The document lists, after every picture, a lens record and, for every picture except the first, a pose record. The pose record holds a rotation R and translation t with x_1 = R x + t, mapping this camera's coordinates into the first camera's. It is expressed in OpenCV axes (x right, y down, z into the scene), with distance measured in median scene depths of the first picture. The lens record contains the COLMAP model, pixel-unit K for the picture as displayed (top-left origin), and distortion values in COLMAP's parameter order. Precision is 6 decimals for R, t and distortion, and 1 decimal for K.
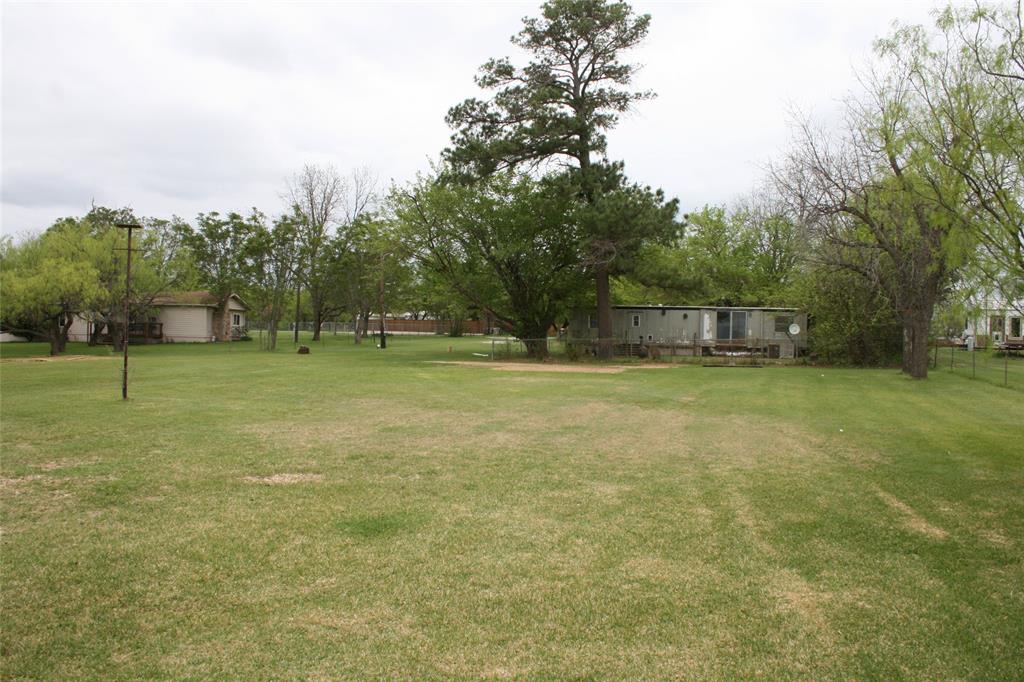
lens RADIAL K [[880.0, 0, 512.3], [0, 880.0, 339.1], [0, 0, 1]] dist [-0.116827, 0.027032]
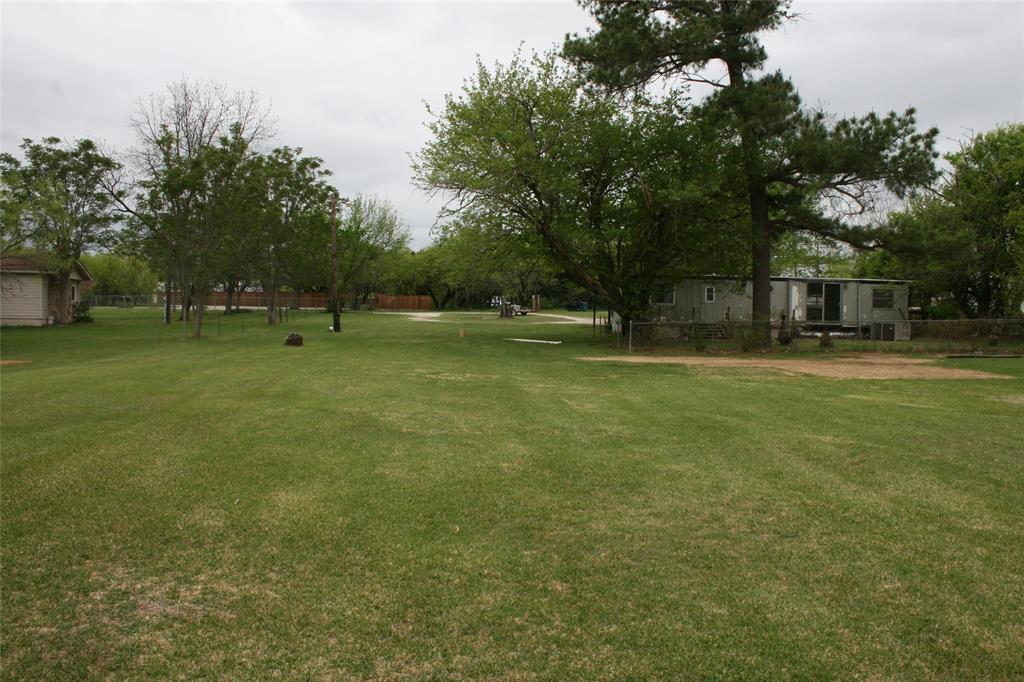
lens RADIAL K [[880.0, 0, 511.7], [0, 880.0, 343.5], [0, 0, 1]] dist [-0.116827, 0.027032]
pose [[0.952814, -0.018601, 0.302984, -0.205953], [0.006576, 0.999151, 0.040660, -0.007608], [-0.303483, -0.036749, 0.952128, 0.243576]]
